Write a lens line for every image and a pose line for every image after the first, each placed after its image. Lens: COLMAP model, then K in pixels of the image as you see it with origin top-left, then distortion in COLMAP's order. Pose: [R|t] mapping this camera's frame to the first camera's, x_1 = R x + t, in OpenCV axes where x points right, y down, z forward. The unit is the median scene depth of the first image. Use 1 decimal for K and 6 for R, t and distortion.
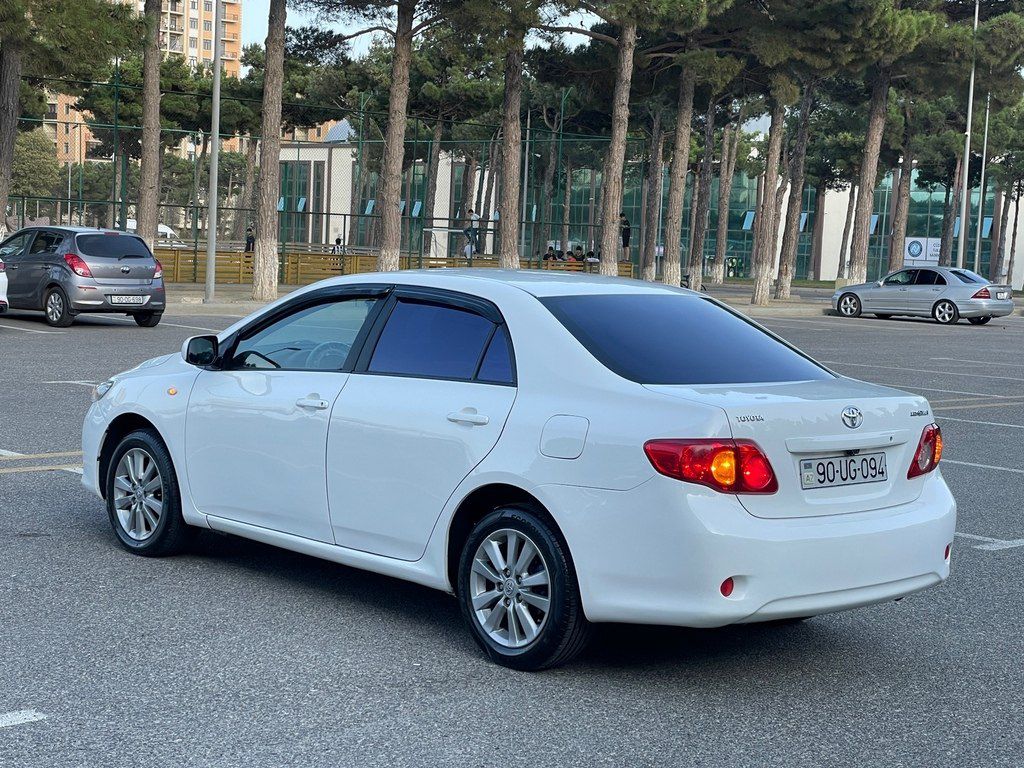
lens RADIAL K [[1938.4, 0, 510.2], [0, 1938.4, 418.4], [0, 0, 1]] dist [0.192554, 0.000000]
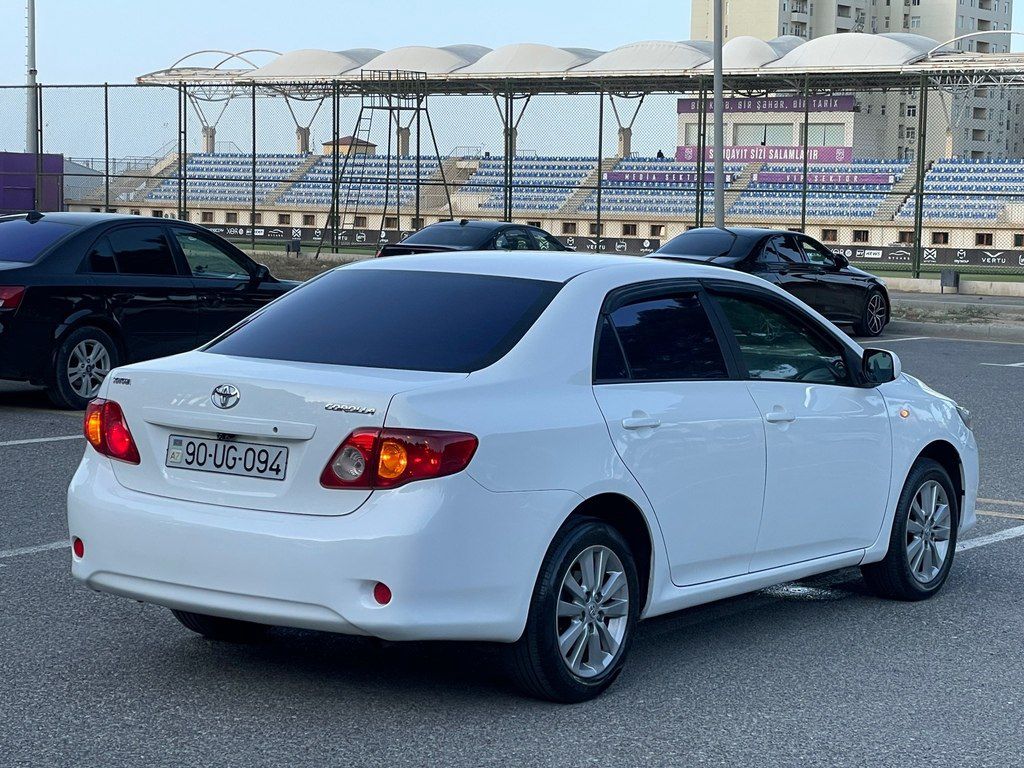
lens RADIAL K [[2422.5, 0, 505.9], [0, 2422.5, 389.2], [0, 0, 1]] dist [0.276735, 0.000000]
pose [[0.152988, 0.048214, -0.987051, 1.185436], [-0.112945, 0.993117, 0.031005, -0.048226], [0.981753, 0.106739, 0.157380, 0.889467]]
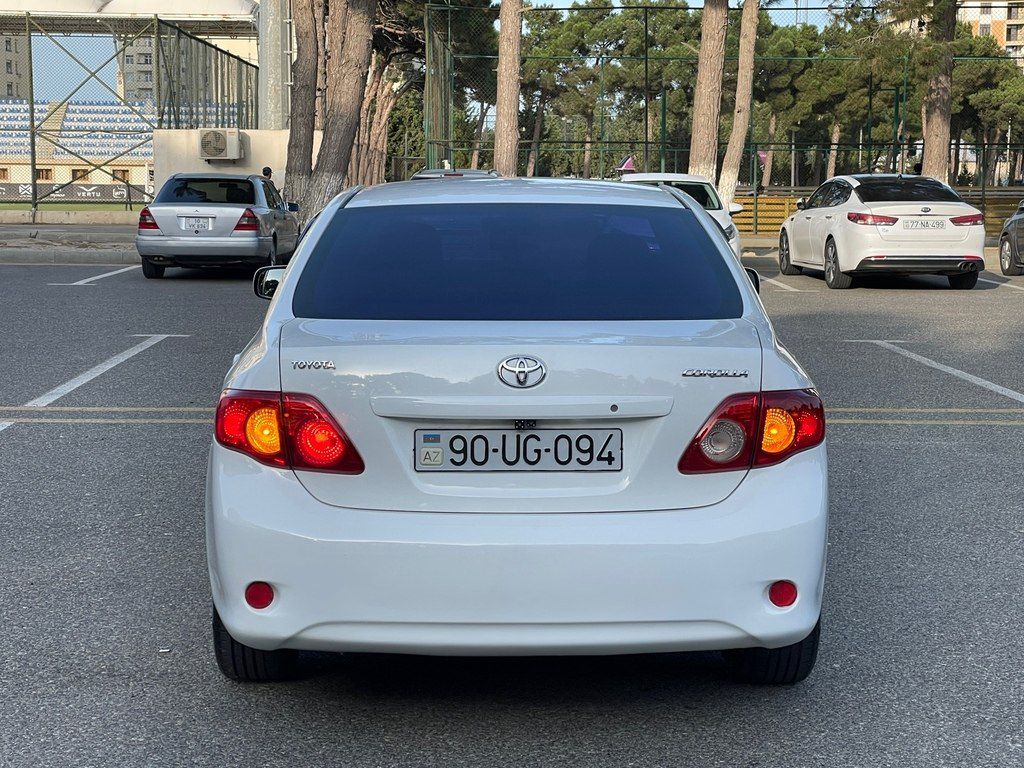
lens RADIAL K [[1938.4, 0, 513.7], [0, 1938.4, 379.7], [0, 0, 1]] dist [0.192554, 0.000000]
pose [[0.717727, 0.035766, -0.695406, 0.600265], [-0.039586, 0.999161, 0.010533, -0.004618], [0.695199, 0.019968, 0.718540, 0.480205]]
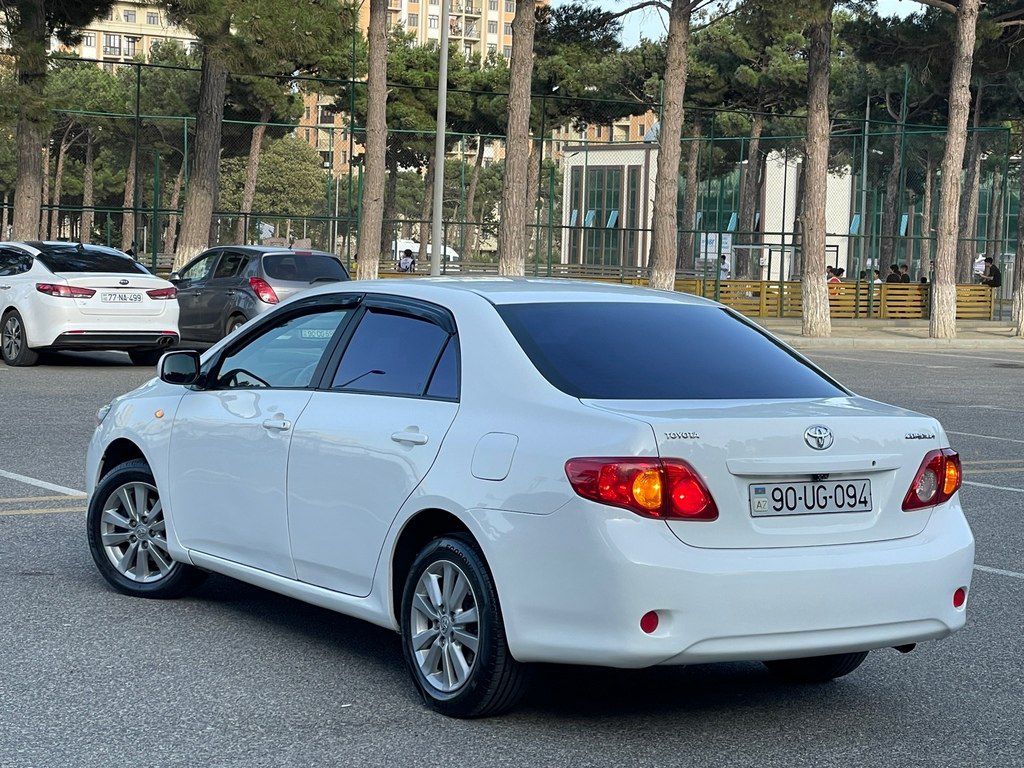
lens RADIAL K [[2422.5, 0, 470.4], [0, 2422.5, 383.0], [0, 0, 1]] dist [0.276735, 0.000000]
pose [[0.984390, 0.001541, -0.175995, 0.200292], [-0.008985, 0.999098, -0.041507, 0.020590], [0.175772, 0.042441, 0.983516, -0.108128]]
